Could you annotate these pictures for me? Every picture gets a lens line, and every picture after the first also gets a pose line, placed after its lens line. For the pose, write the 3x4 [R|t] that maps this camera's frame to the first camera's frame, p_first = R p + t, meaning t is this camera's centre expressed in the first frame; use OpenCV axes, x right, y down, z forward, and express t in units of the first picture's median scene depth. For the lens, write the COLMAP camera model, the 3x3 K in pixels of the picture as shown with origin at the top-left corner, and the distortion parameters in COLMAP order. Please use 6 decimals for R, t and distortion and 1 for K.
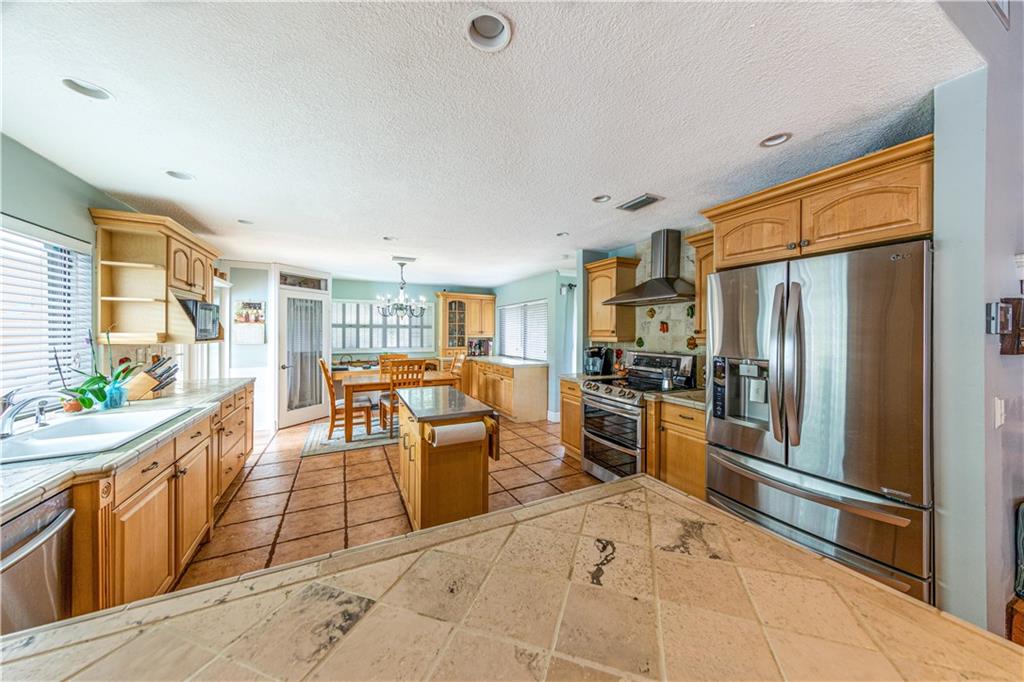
lens RADIAL K [[336.8, 0, 514.3], [0, 336.8, 334.9], [0, 0, 1]] dist [0.000419, 0.000002]
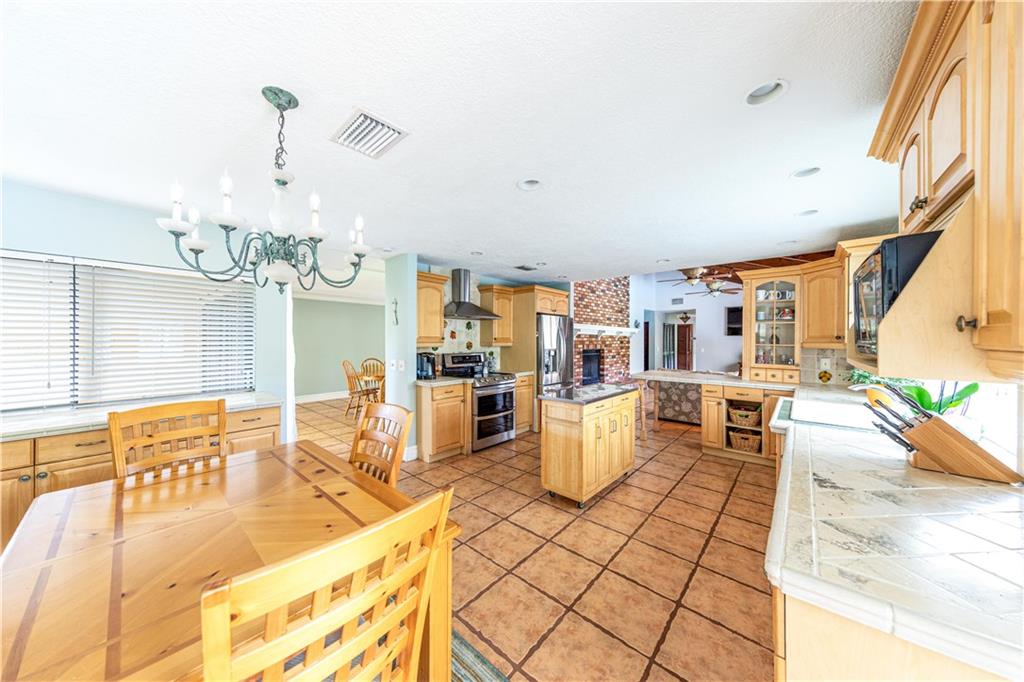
lens RADIAL K [[336.8, 0, 513.1], [0, 336.8, 337.9], [0, 0, 1]] dist [0.000419, 0.000002]
pose [[-0.380030, -0.001854, 0.924972, -0.994611], [0.008563, 0.999948, 0.005522, -0.017466], [-0.924934, 0.010019, -0.379995, 1.346982]]
